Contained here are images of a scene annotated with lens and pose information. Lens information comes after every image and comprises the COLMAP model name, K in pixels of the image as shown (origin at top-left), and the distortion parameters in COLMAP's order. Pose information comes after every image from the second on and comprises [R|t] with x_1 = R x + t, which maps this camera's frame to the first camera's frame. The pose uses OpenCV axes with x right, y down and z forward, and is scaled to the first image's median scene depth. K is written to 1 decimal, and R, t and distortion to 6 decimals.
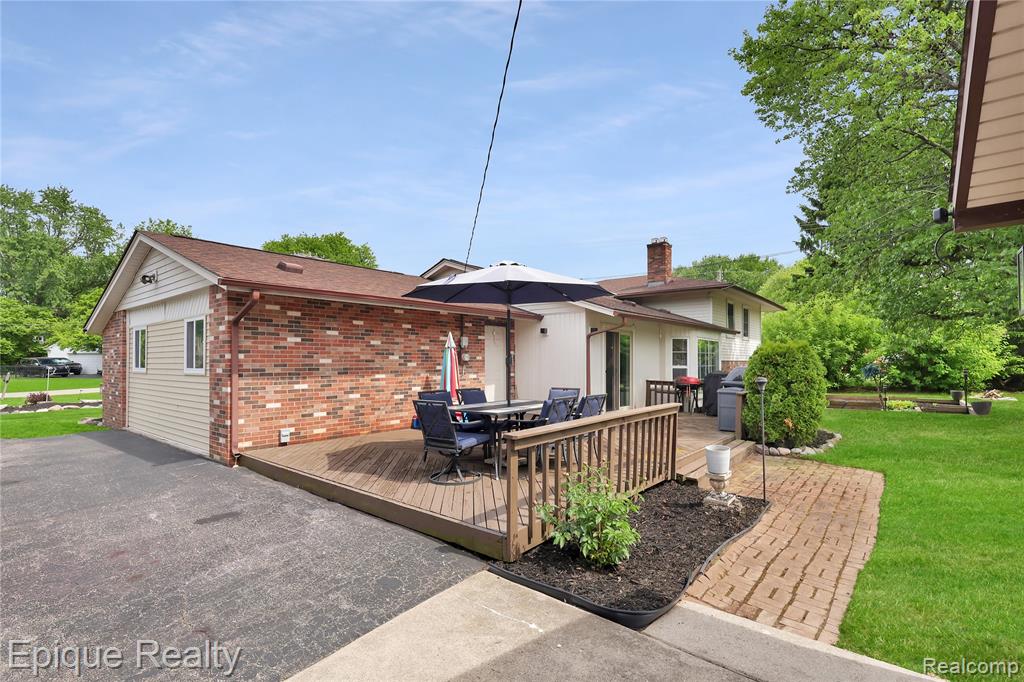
lens RADIAL K [[478.0, 0, 512.0], [0, 478.0, 341.0], [0, 0, 1]] dist [0.002407, 0.000767]
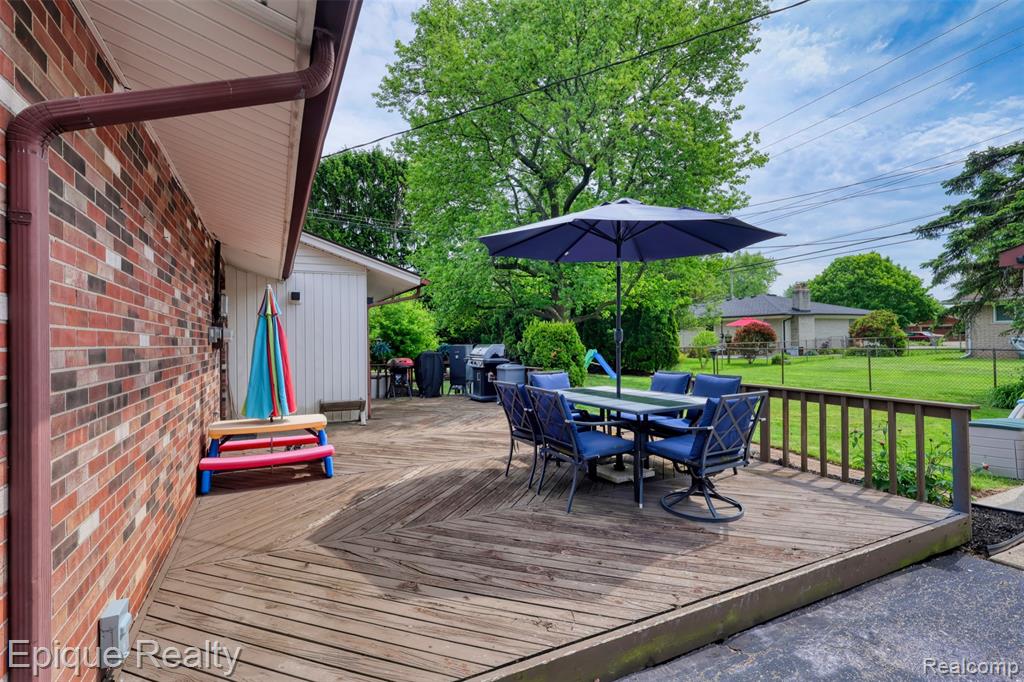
lens RADIAL K [[478.0, 0, 512.0], [0, 478.0, 341.0], [0, 0, 1]] dist [0.002407, 0.000767]
pose [[0.407104, 0.005150, 0.913367, -0.874252], [-0.025935, 0.999646, 0.005923, 0.059766], [-0.913013, -0.026100, 0.407094, 1.017111]]
